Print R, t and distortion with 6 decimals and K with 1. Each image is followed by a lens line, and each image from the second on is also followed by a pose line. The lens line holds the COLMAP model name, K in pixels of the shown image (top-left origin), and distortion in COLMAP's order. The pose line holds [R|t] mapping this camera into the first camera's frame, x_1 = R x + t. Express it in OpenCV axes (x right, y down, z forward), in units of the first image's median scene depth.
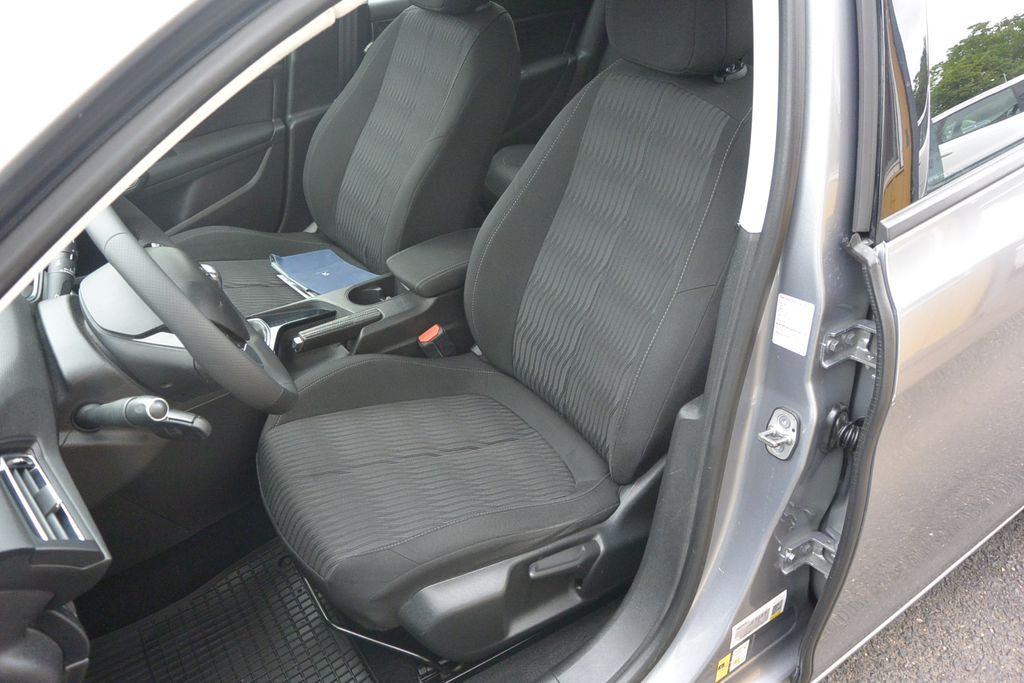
lens RADIAL K [[778.5, 0, 510.8], [0, 778.5, 339.2], [0, 0, 1]] dist [-0.005274, 0.015949]
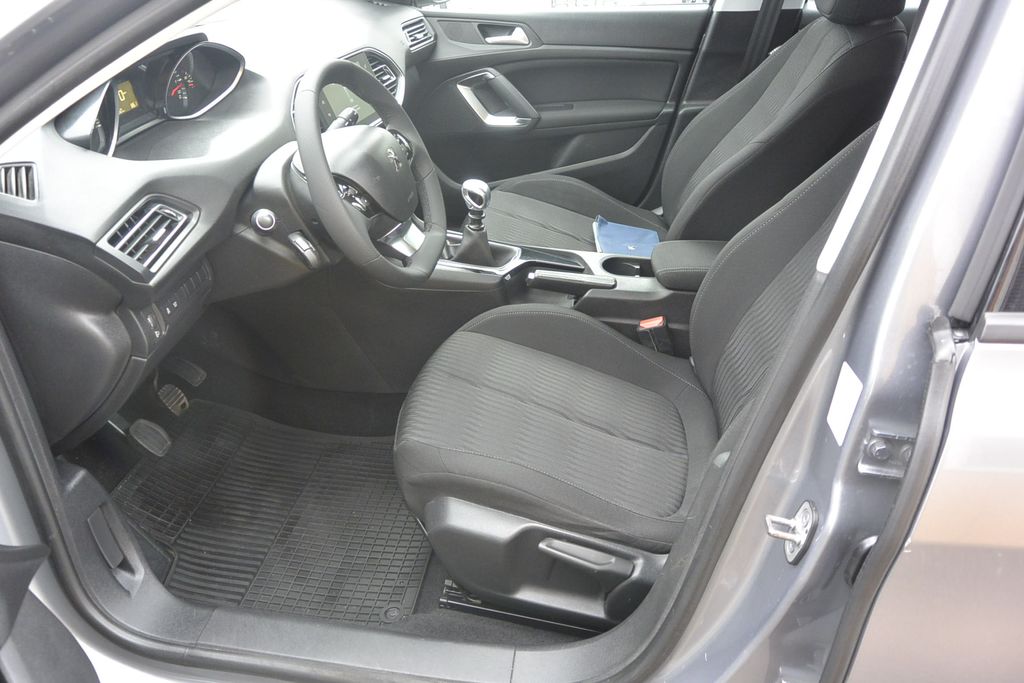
lens RADIAL K [[778.5, 0, 508.5], [0, 778.5, 343.8], [0, 0, 1]] dist [-0.005274, 0.015949]
pose [[0.737611, 0.392524, -0.549413, 0.331252], [-0.406195, 0.907926, 0.103327, -0.011273], [0.539384, 0.146954, 0.829138, 0.091834]]
